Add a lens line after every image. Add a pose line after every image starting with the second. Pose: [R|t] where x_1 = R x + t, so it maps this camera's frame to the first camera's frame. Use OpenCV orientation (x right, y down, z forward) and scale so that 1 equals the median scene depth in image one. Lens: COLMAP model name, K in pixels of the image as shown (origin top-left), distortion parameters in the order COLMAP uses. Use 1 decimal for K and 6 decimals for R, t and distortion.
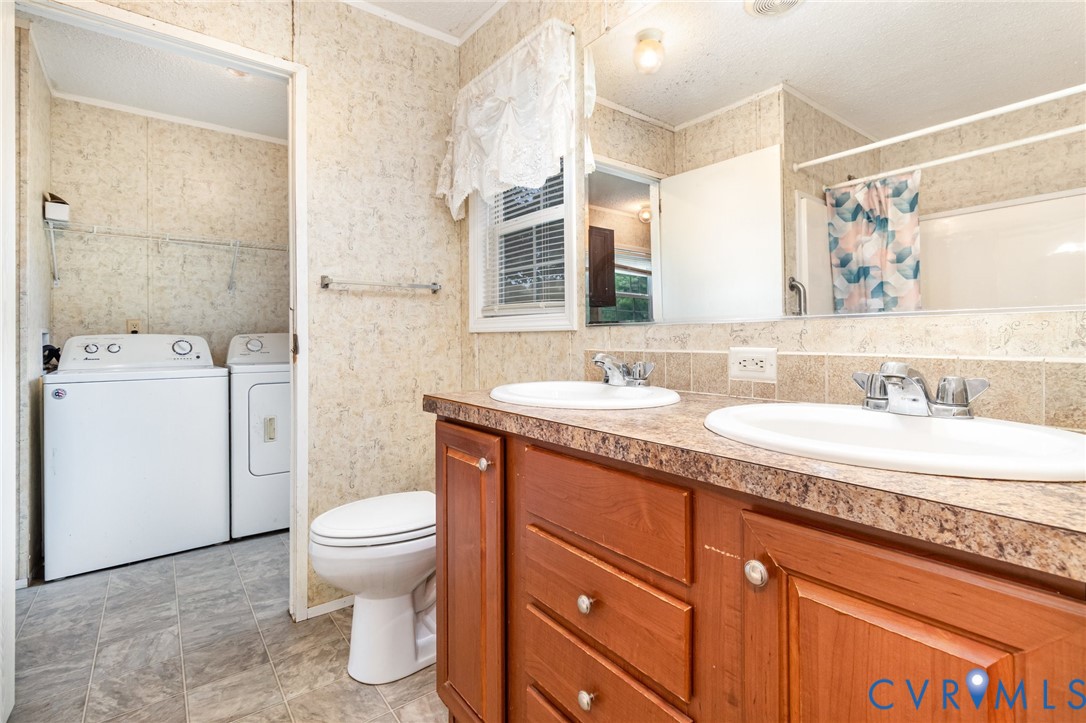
lens RADIAL K [[517.4, 0, 558.8], [0, 517.4, 338.9], [0, 0, 1]] dist [0.002158, 0.000192]
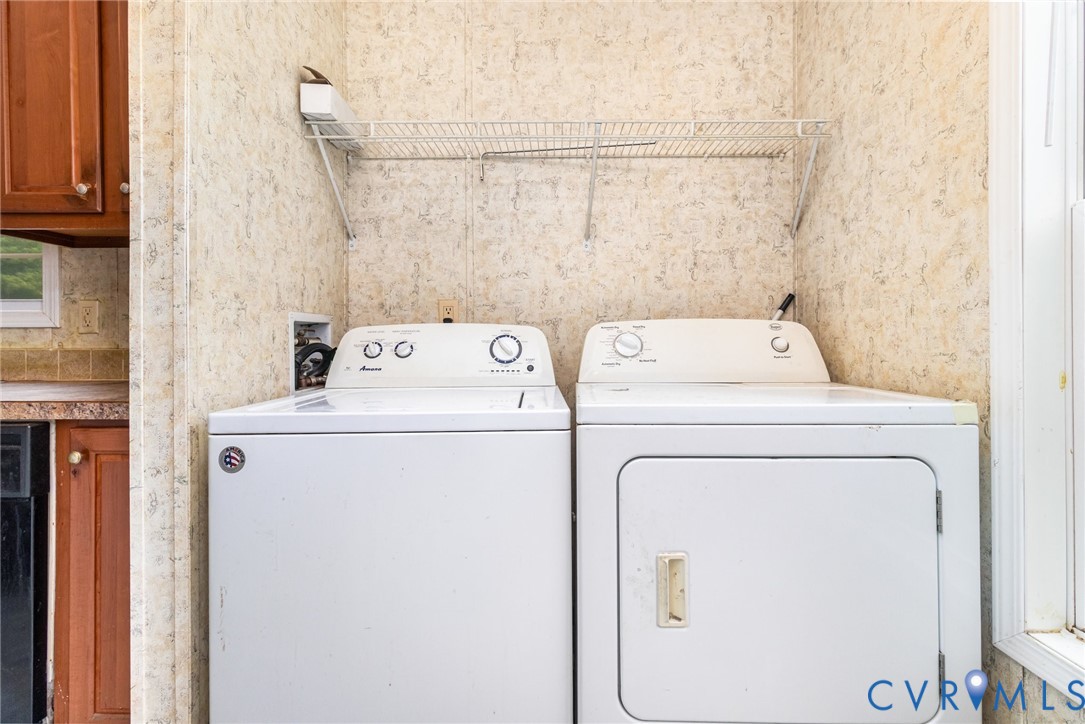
lens RADIAL K [[516.9, 0, 552.3], [0, 516.9, 341.9], [0, 0, 1]] dist [0.002158, 0.000192]
pose [[0.787870, 0.004836, -0.615823, -0.363742], [0.002190, 0.999941, 0.010654, 0.004402], [0.615838, -0.009742, 0.787813, 0.605272]]
